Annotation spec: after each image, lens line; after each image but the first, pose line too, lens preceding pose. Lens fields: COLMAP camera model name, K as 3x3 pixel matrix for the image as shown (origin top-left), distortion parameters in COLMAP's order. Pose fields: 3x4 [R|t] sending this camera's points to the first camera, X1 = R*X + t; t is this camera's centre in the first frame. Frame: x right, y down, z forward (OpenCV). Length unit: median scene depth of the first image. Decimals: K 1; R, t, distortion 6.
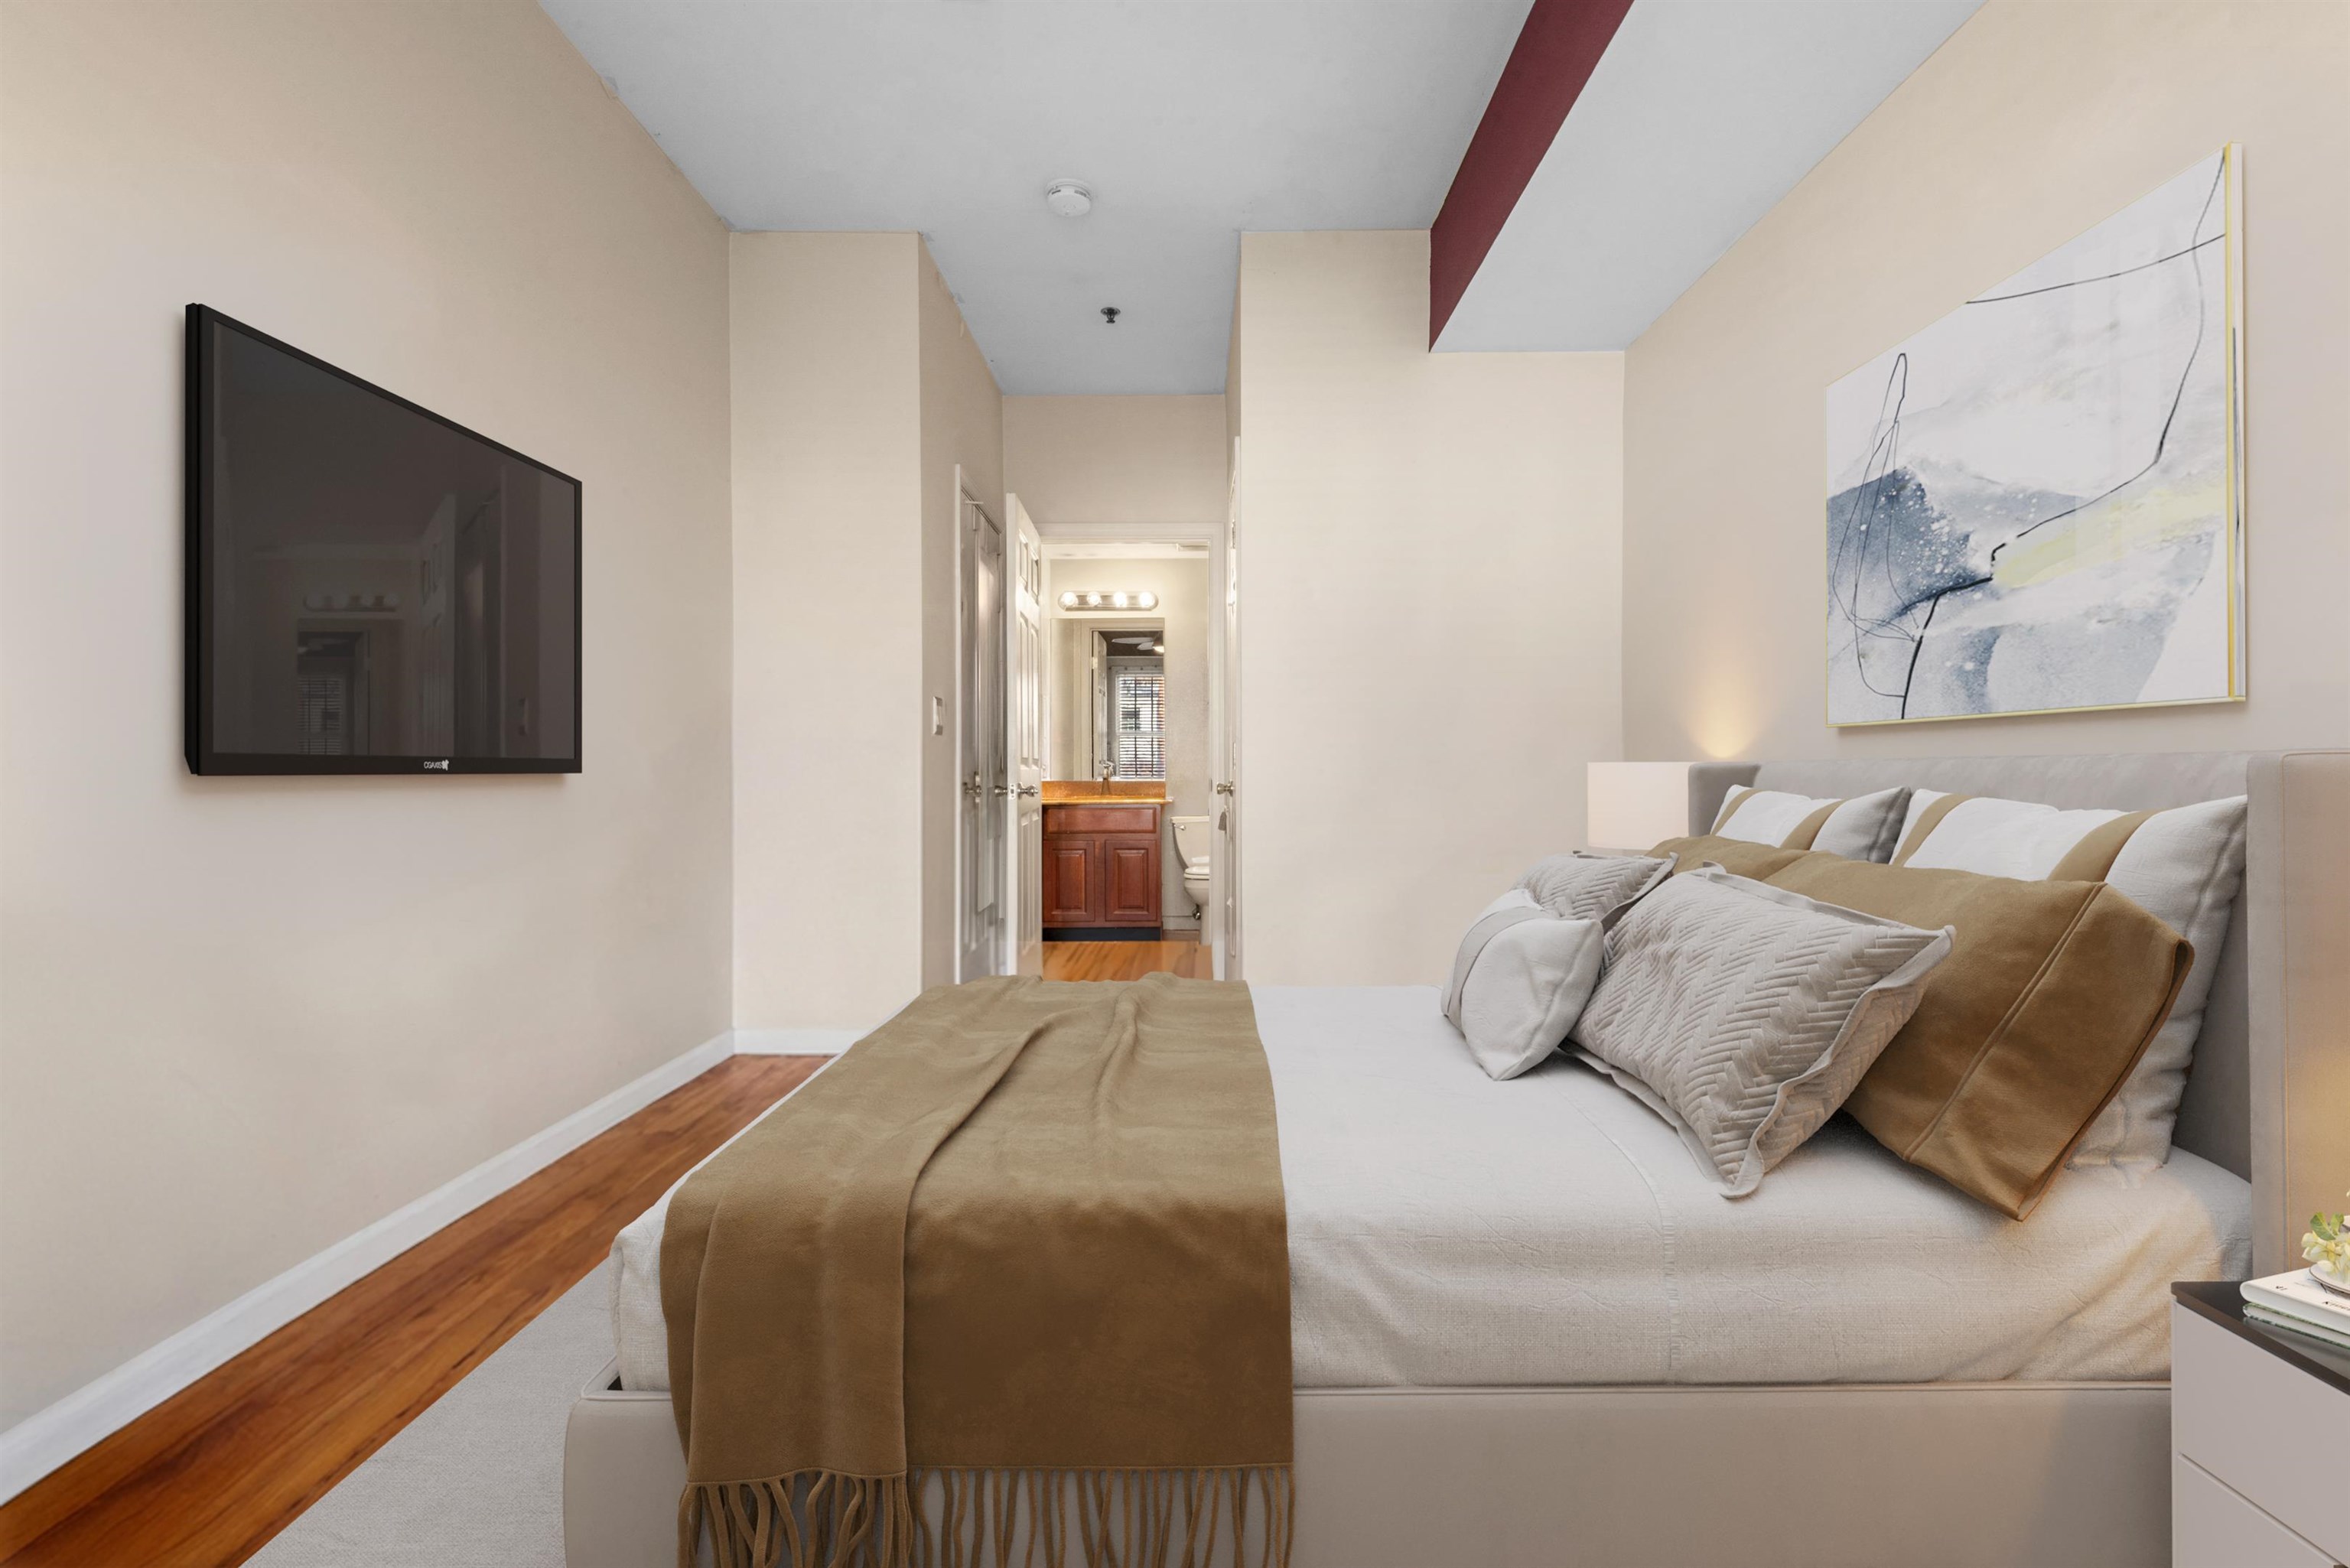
lens RADIAL K [[1075.9, 0, 1175.0], [0, 1075.9, 784.0], [0, 0, 1]] dist [0.036154, -0.028181]
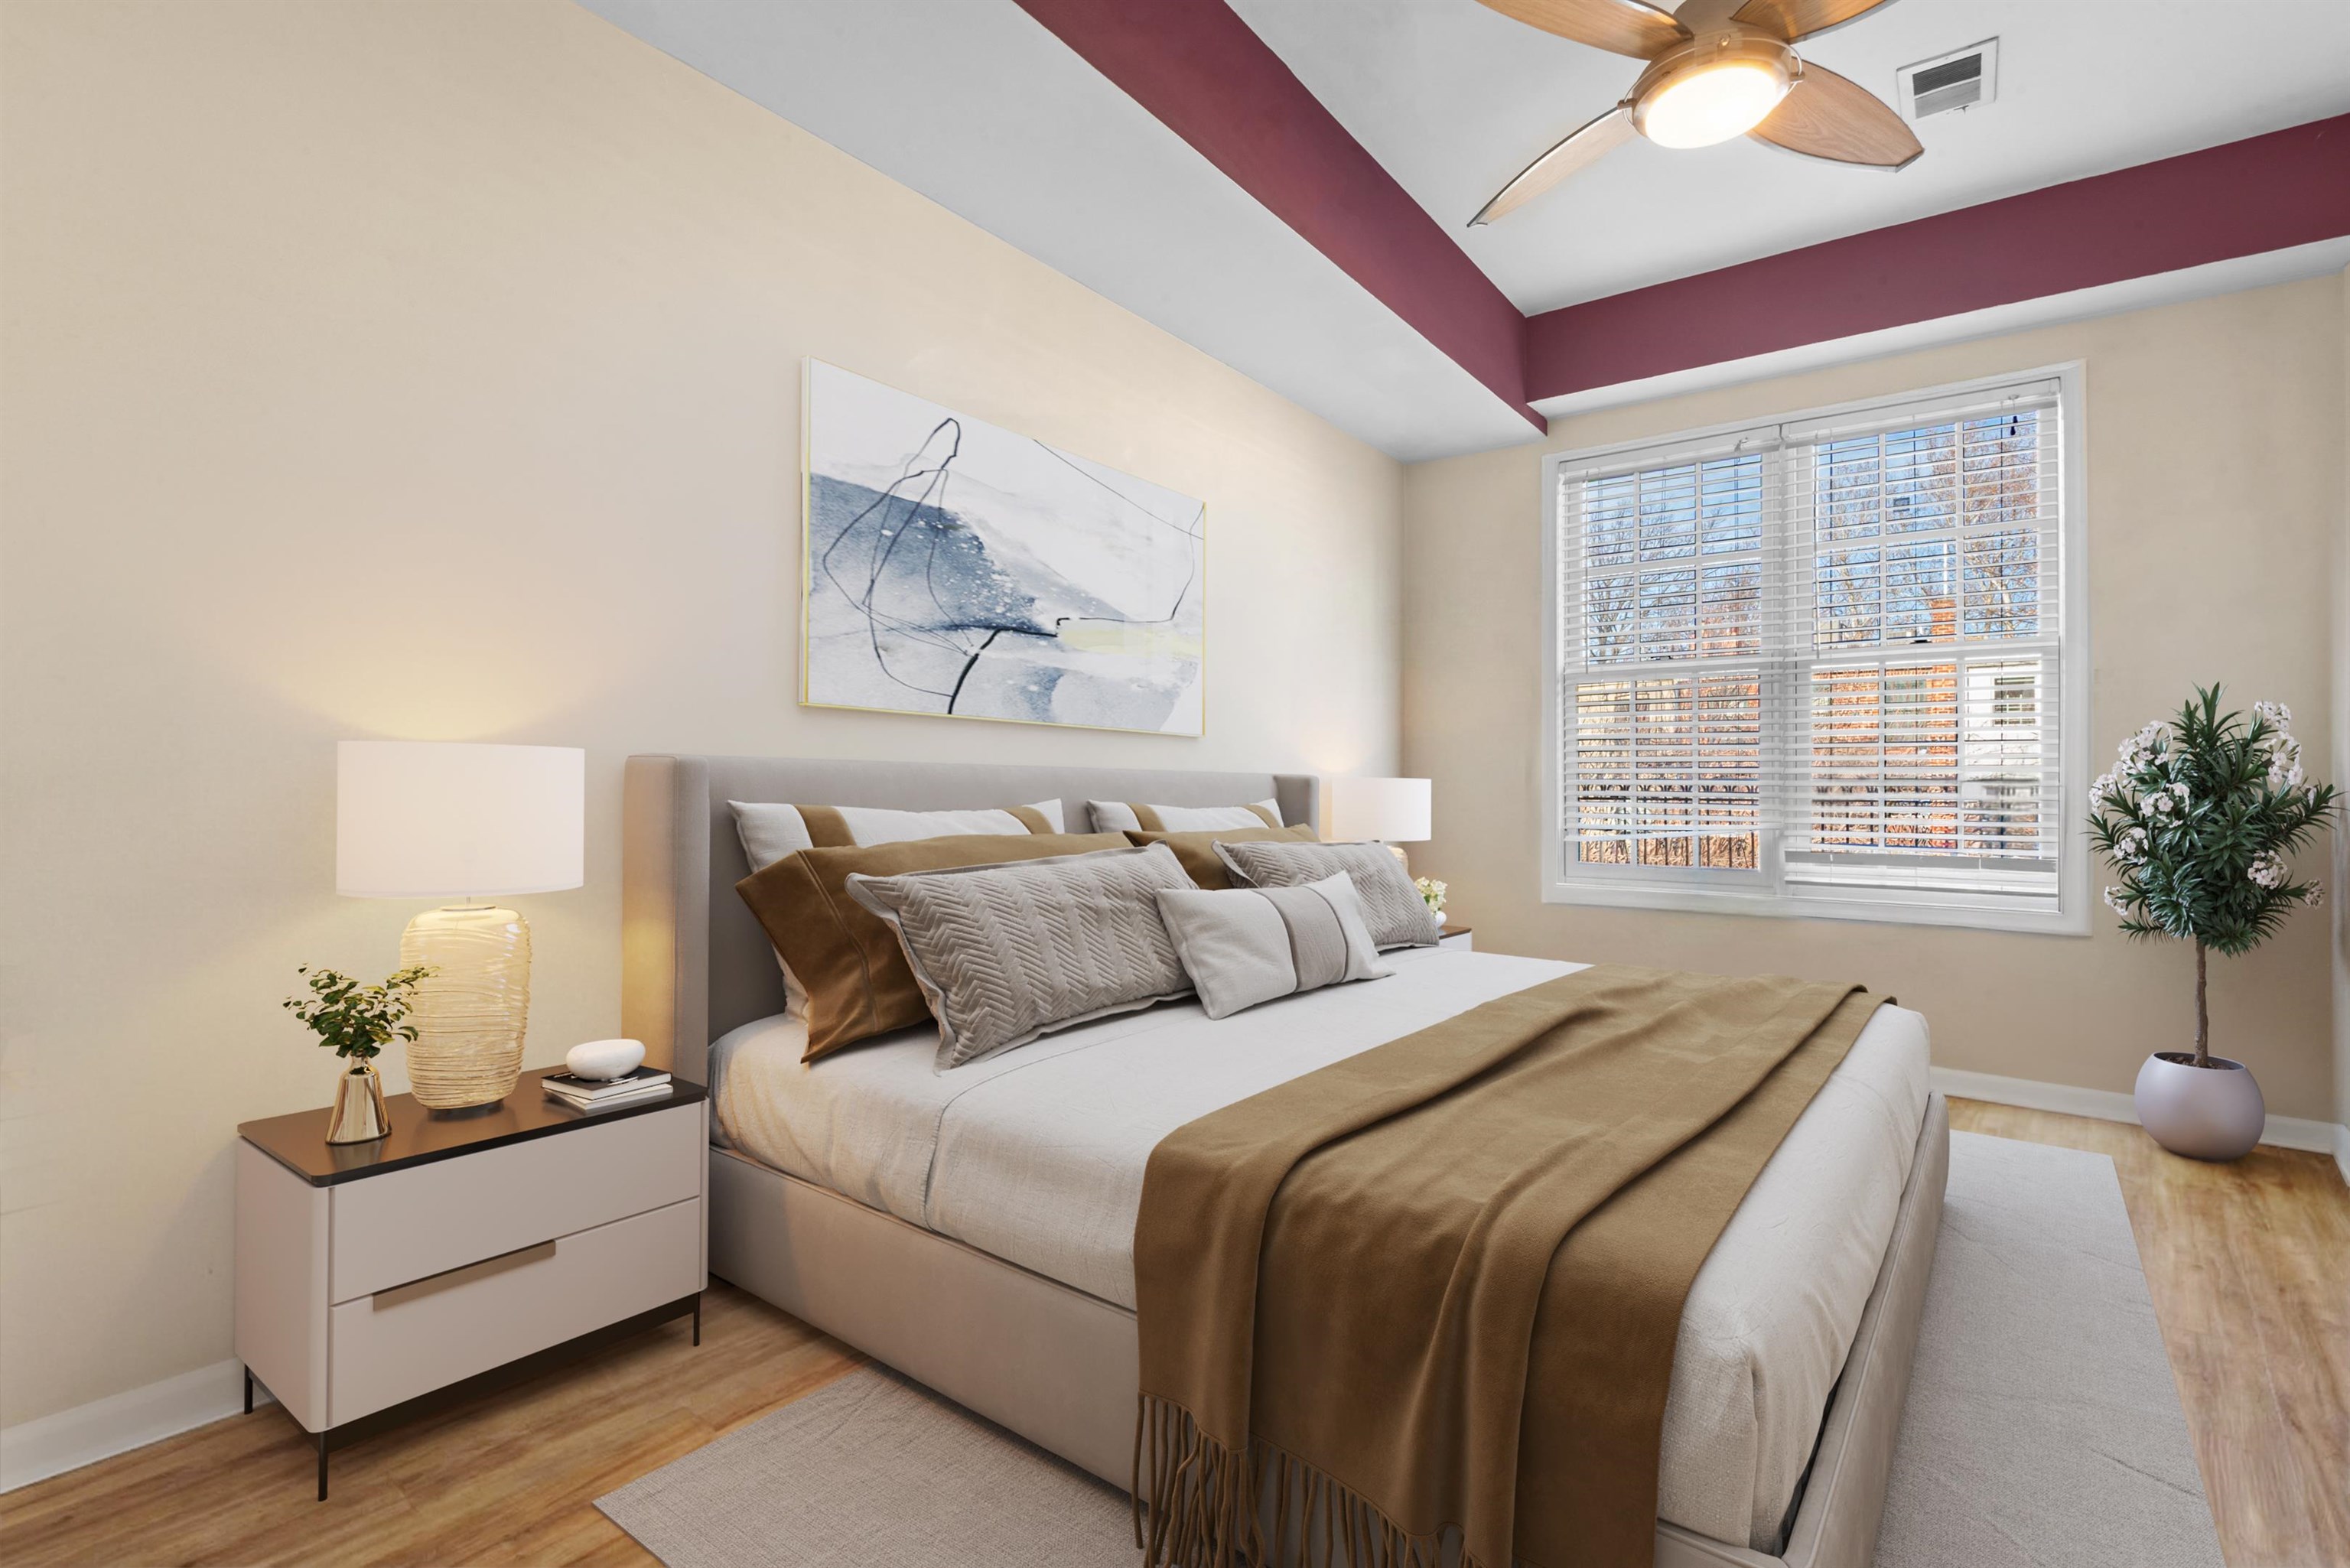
lens RADIAL K [[1075.9, 0, 1175.0], [0, 1075.9, 784.0], [0, 0, 1]] dist [0.036154, -0.028181]
pose [[-0.748574, 0.006336, 0.663021, -0.360318], [-0.002665, 0.999918, -0.012565, 0.036926], [-0.663046, -0.011172, -0.748495, 1.887837]]
